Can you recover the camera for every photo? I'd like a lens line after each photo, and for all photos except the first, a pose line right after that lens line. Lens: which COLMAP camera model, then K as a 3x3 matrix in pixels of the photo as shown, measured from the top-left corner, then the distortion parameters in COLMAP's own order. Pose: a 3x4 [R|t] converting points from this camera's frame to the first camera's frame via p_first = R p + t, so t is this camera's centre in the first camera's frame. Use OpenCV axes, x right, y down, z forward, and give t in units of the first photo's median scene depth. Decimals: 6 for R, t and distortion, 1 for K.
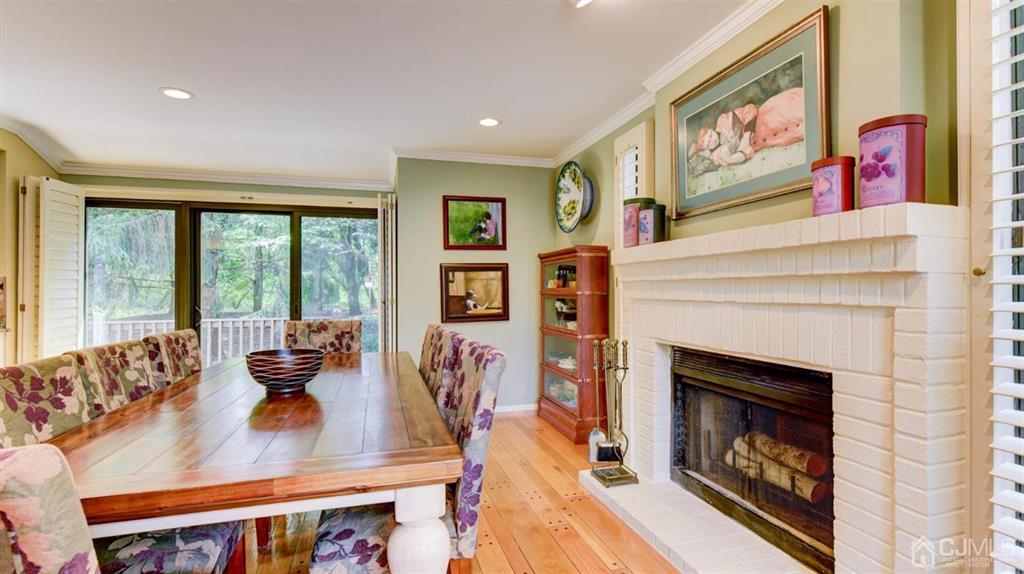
lens RADIAL K [[484.3, 0, 512.0], [0, 484.3, 287.0], [0, 0, 1]] dist [0.000155, -0.000228]
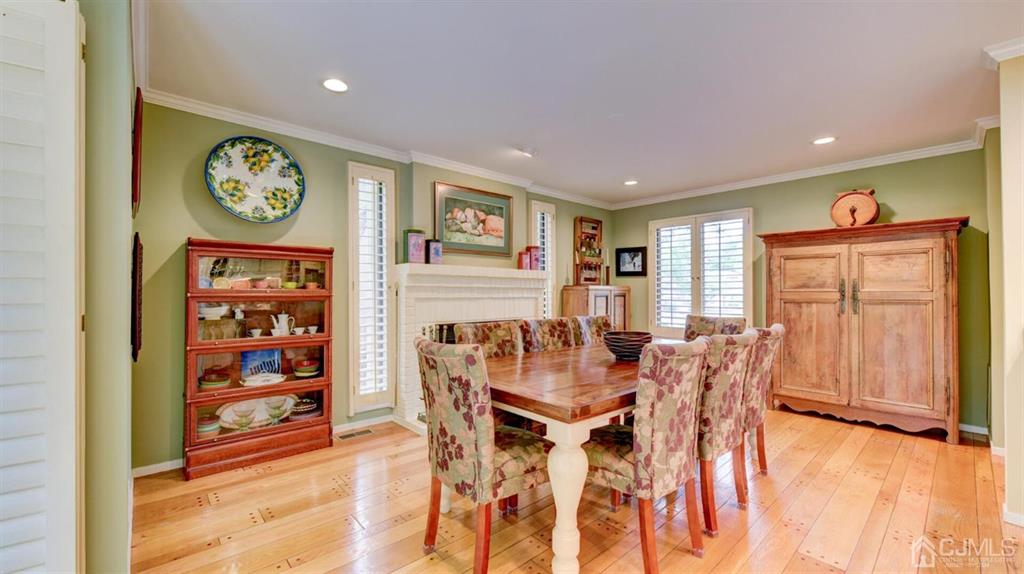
lens RADIAL K [[411.9, 0, 512.0], [0, 411.9, 287.0], [0, 0, 1]] dist [0.000660, -0.000019]
pose [[-0.435370, 0.014979, 0.900127, -0.891164], [-0.007439, 0.999768, -0.020235, 0.012160], [-0.900221, -0.015506, -0.435157, 1.153636]]
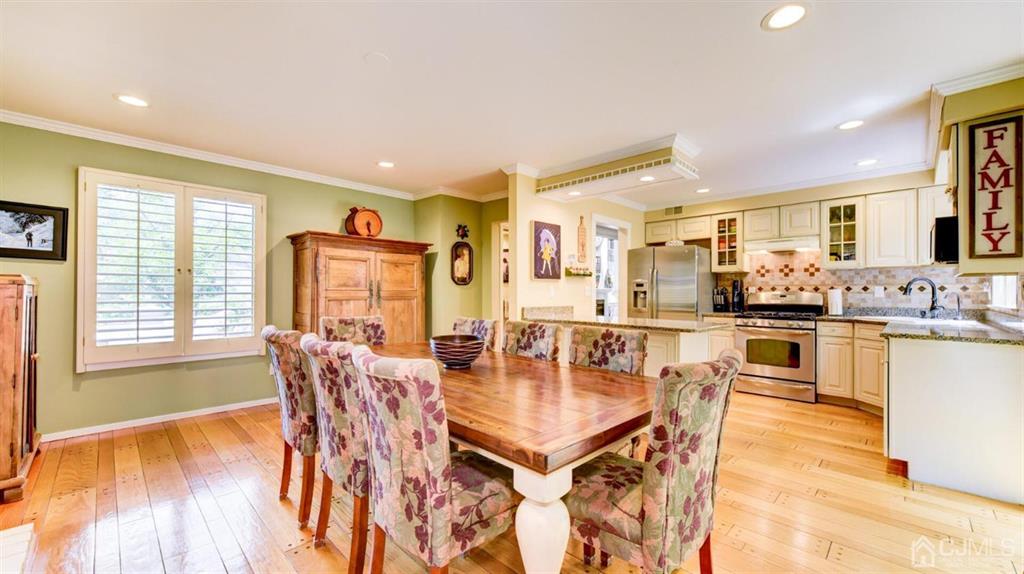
lens RADIAL K [[402.5, 0, 514.0], [0, 402.5, 289.8], [0, 0, 1]] dist [0.002710, -0.000090]
pose [[-0.875484, -0.002468, -0.483242, -0.053196], [0.004231, 0.999910, -0.012771, 0.012753], [0.483229, -0.013225, -0.875394, 1.246701]]
